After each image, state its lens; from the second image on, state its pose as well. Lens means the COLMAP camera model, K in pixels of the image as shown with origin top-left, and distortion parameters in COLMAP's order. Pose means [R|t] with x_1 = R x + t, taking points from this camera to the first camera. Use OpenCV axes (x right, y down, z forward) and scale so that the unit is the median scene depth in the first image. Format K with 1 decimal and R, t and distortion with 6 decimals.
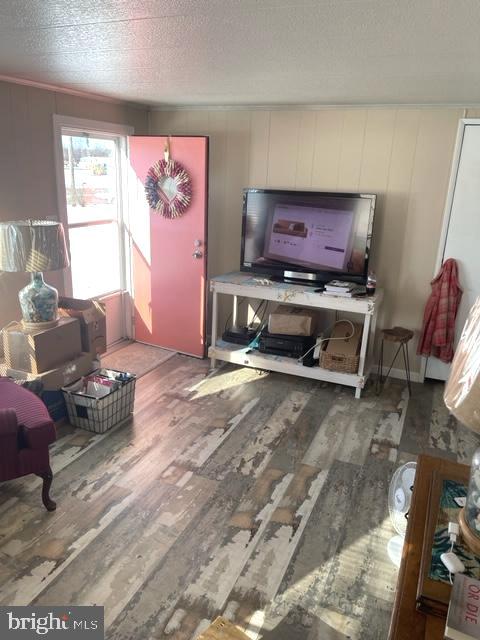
lens RADIAL K [[486.4, 0, 240.2], [0, 486.4, 319.8], [0, 0, 1]] dist [0.060328, -0.010369]
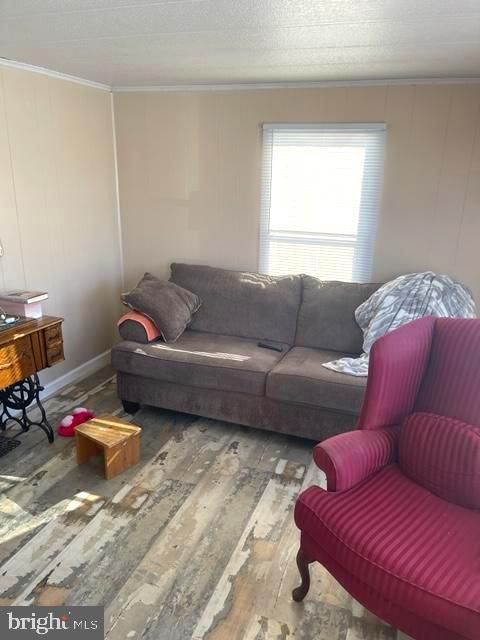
lens RADIAL K [[486.4, 0, 240.9], [0, 486.4, 320.5], [0, 0, 1]] dist [0.060328, -0.010369]
pose [[-0.997451, -0.017725, -0.069119, -0.263464], [-0.055568, 0.800628, 0.596580, -0.490258], [0.044765, 0.598900, -0.799572, 1.556105]]
